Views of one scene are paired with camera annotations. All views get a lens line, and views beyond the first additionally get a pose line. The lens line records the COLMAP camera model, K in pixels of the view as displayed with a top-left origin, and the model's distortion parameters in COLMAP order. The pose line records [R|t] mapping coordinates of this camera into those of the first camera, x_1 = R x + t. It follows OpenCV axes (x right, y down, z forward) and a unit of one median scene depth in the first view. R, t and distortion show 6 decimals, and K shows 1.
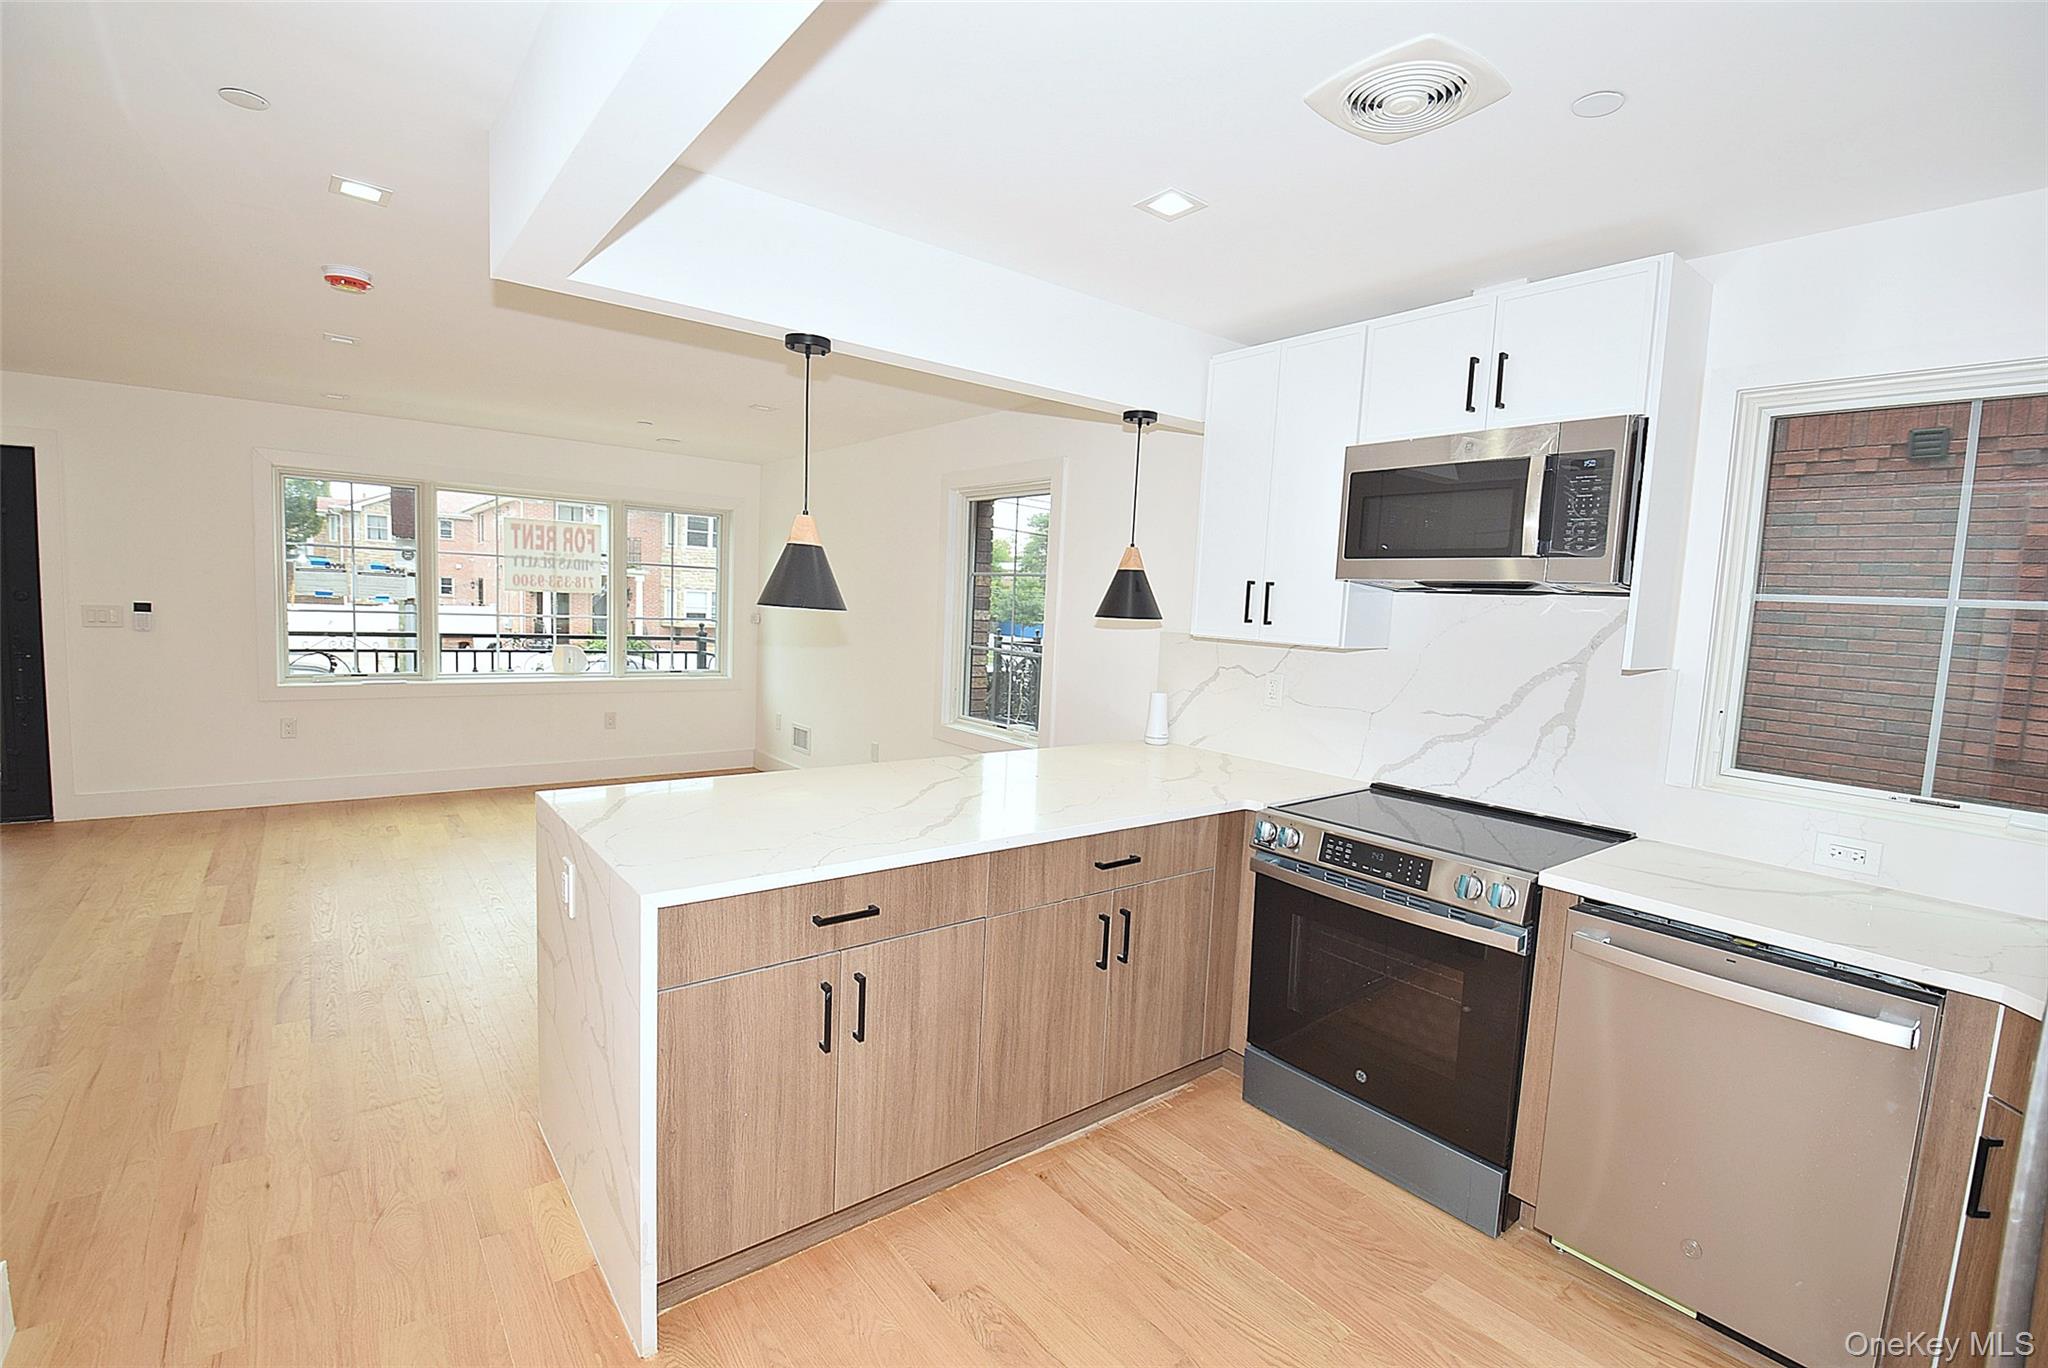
lens RADIAL K [[923.4, 0, 1024.9], [0, 923.4, 691.6], [0, 0, 1]] dist [-0.000241, -0.000057]
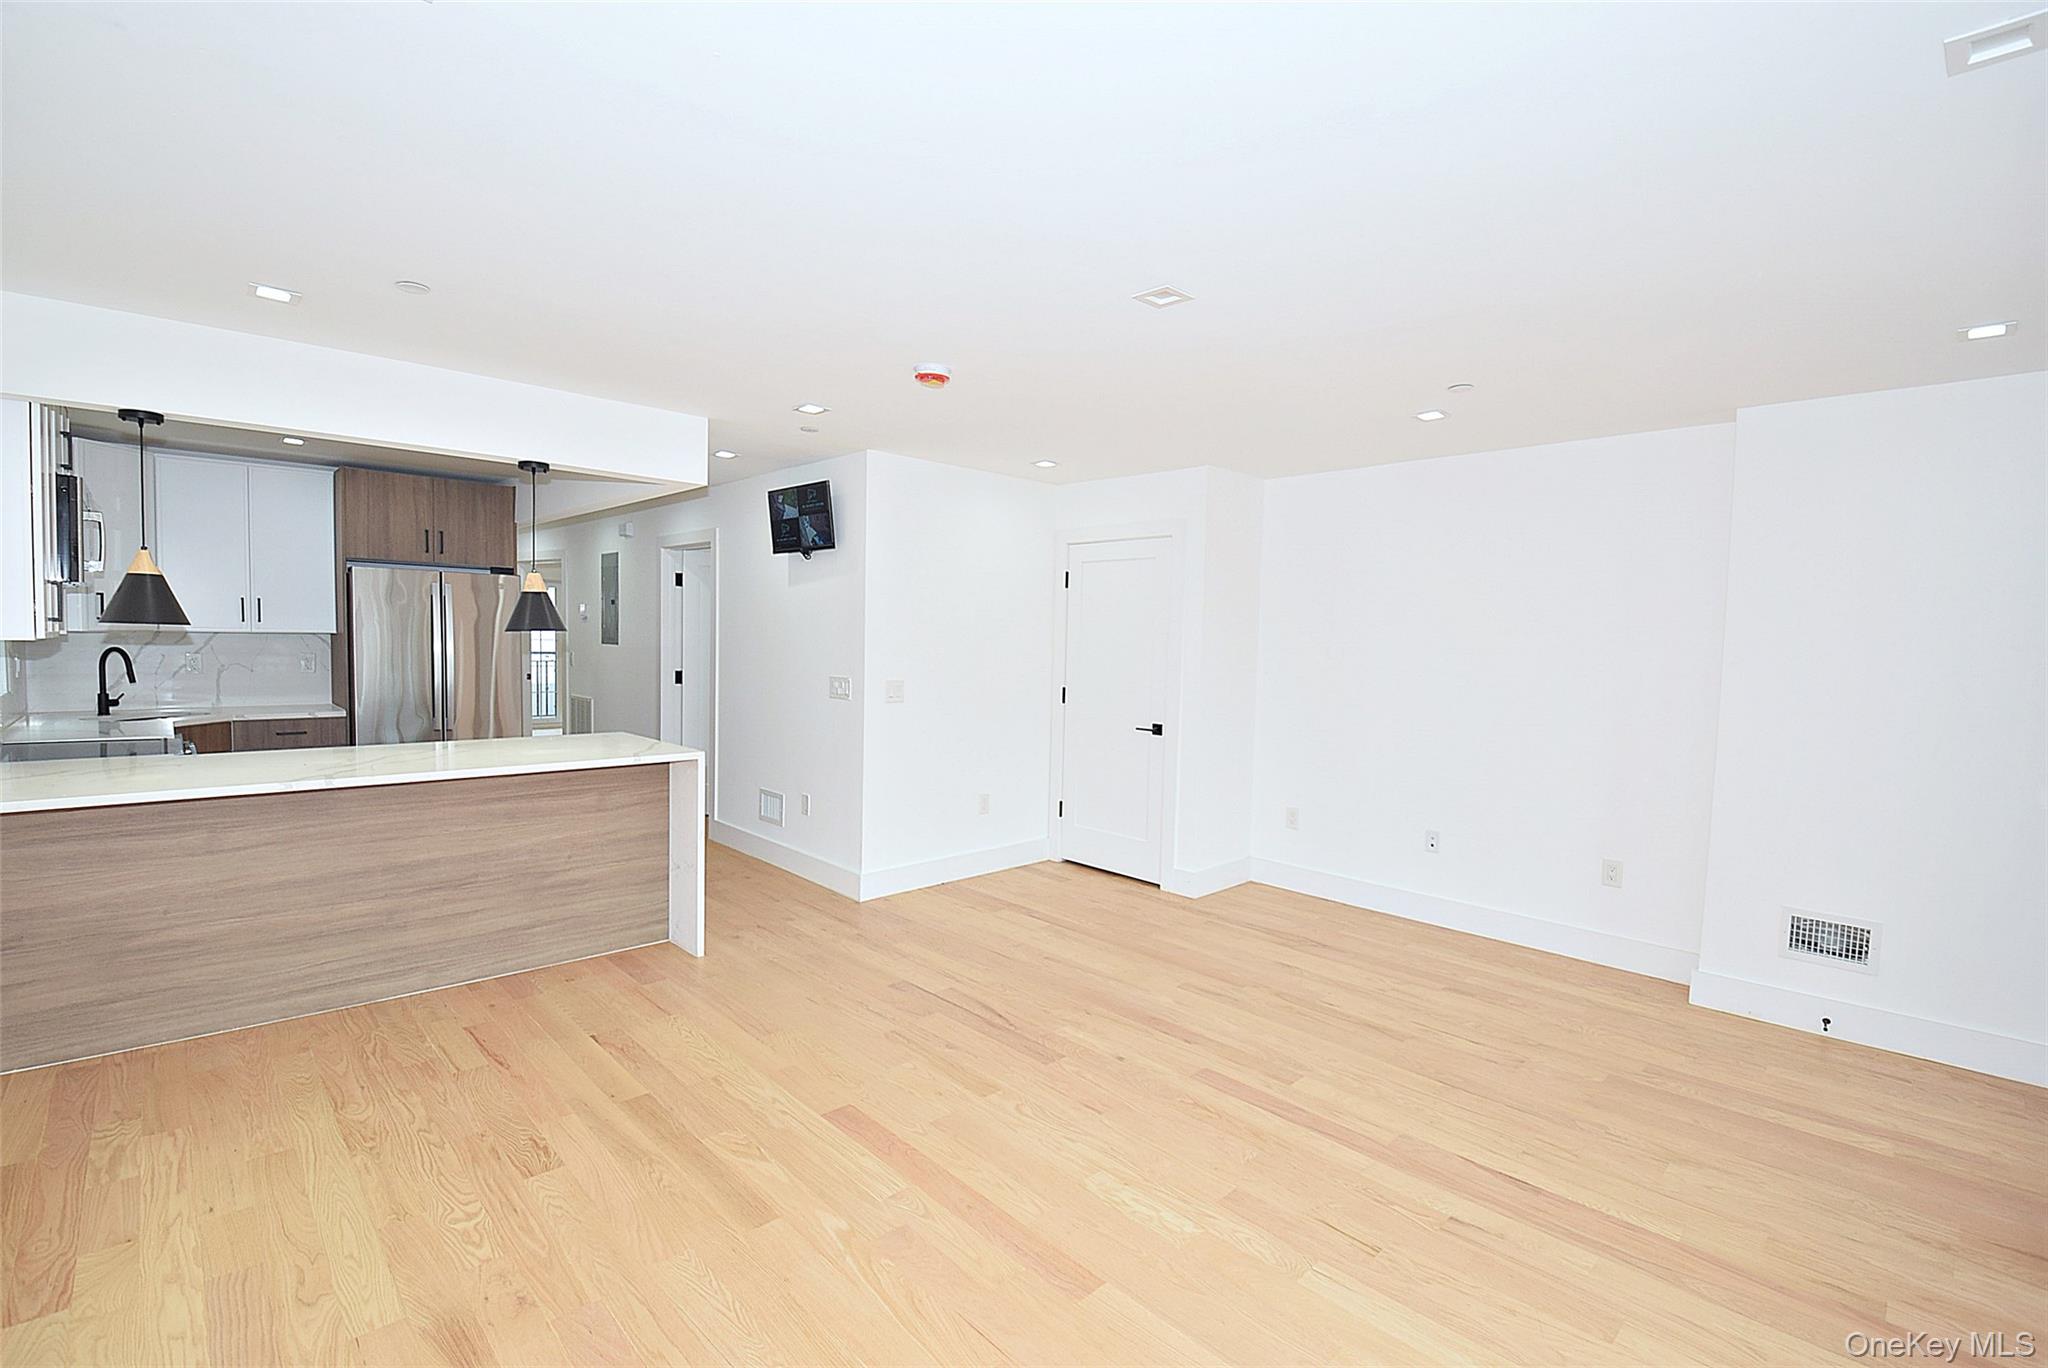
lens RADIAL K [[887.8, 0, 1017.8], [0, 887.8, 684.9], [0, 0, 1]] dist [-0.000387, -0.020195]
pose [[-0.991359, -0.062601, -0.115280, -0.827345], [-0.079393, 0.985890, 0.147371, -0.268736], [0.104427, 0.155250, -0.982340, 2.422031]]
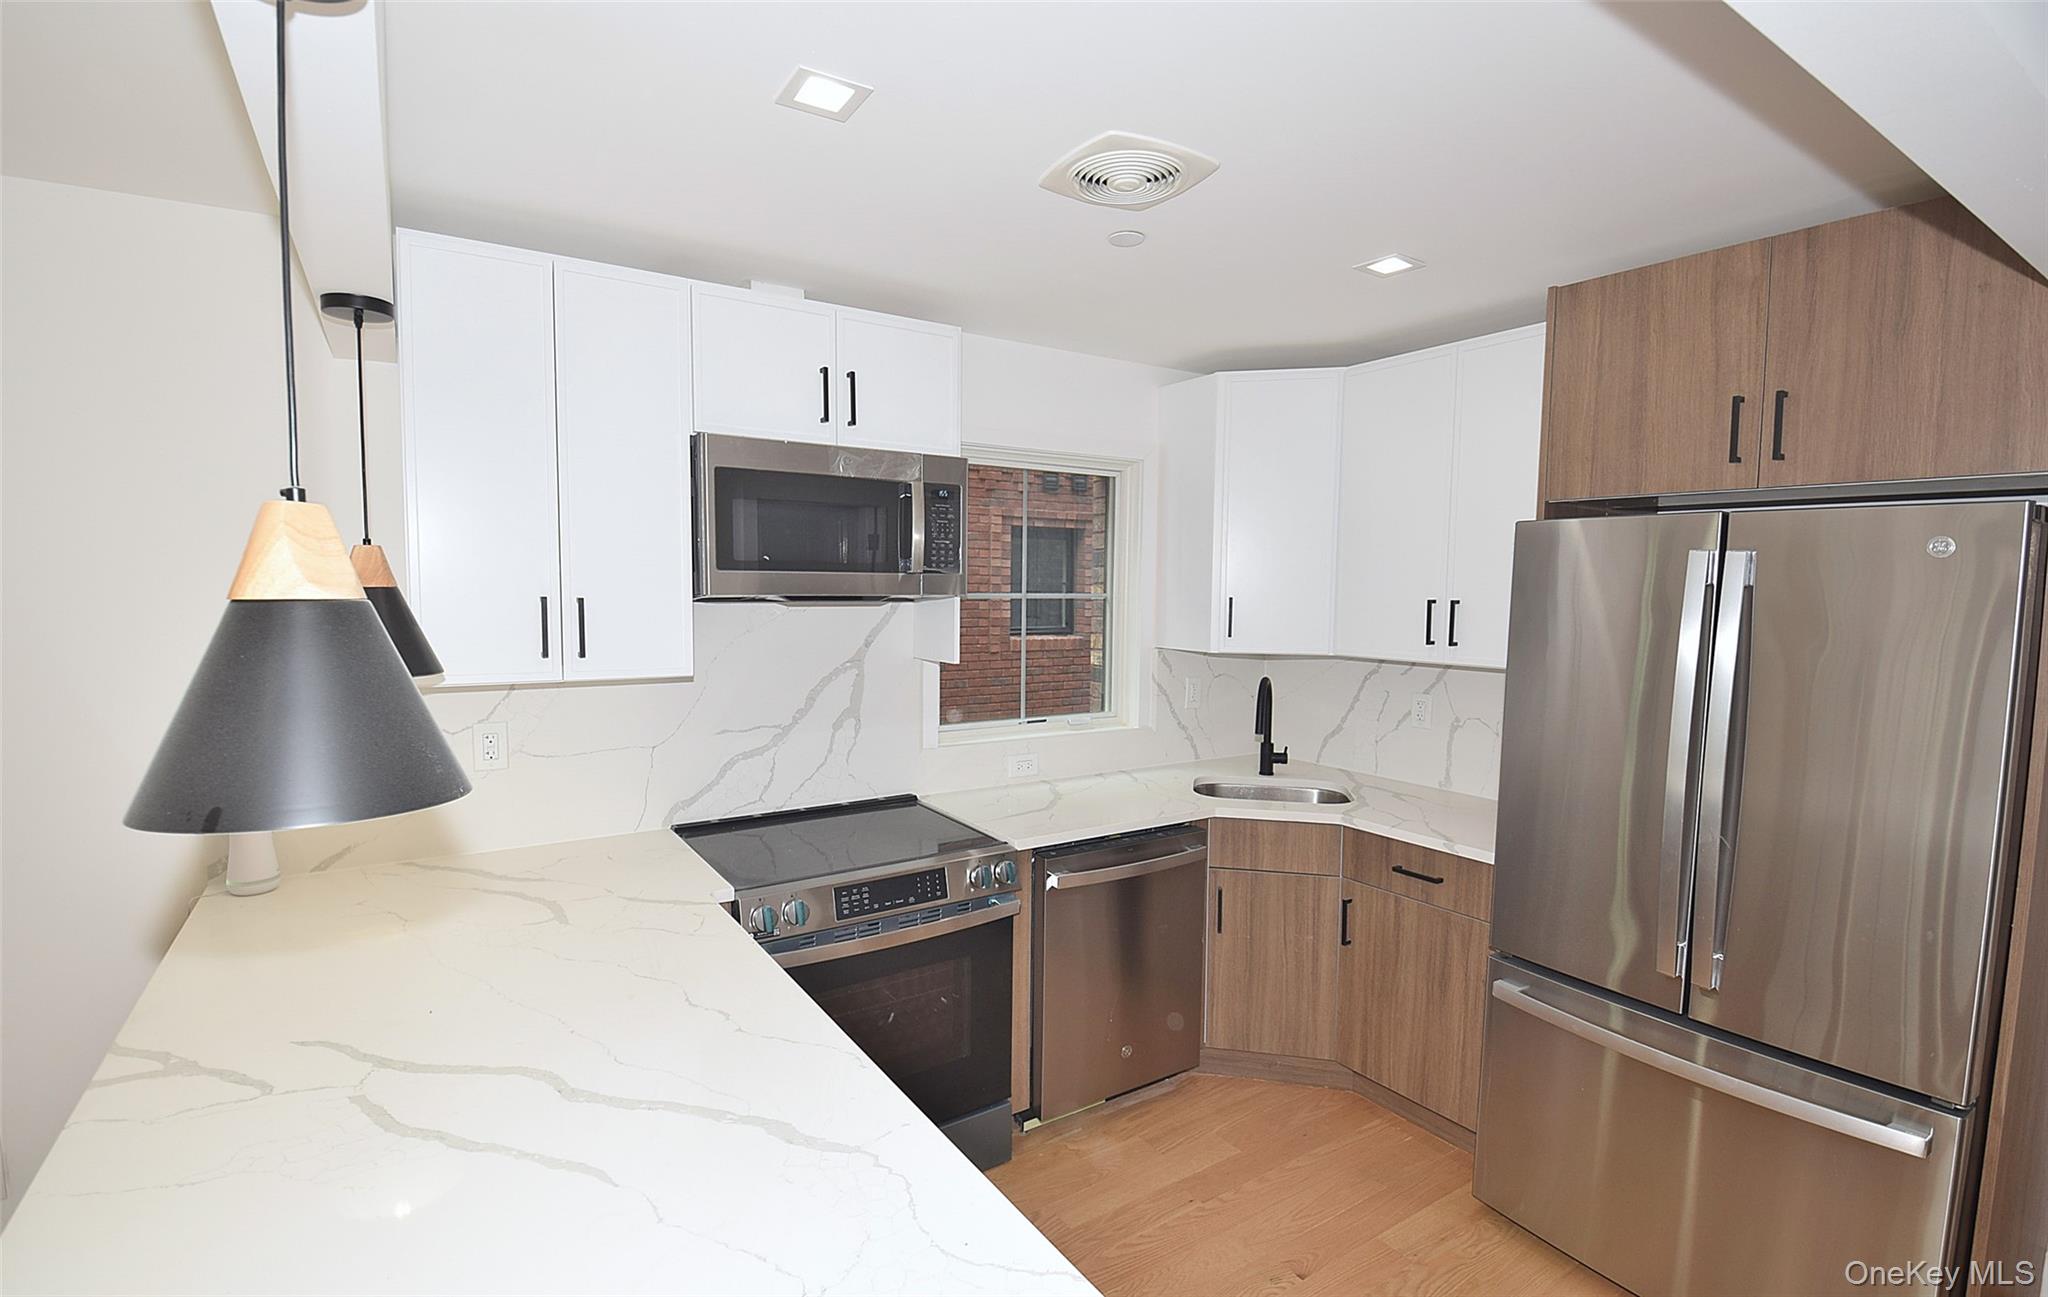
lens RADIAL K [[932.0, 0, 1018.3], [0, 932.0, 654.7], [0, 0, 1]] dist [0.015892, -0.027178]
pose [[0.092170, -0.118955, 0.988612, -0.486495], [0.093596, 0.989478, 0.110333, -0.141651], [-0.991335, 0.082361, 0.102334, 0.678975]]
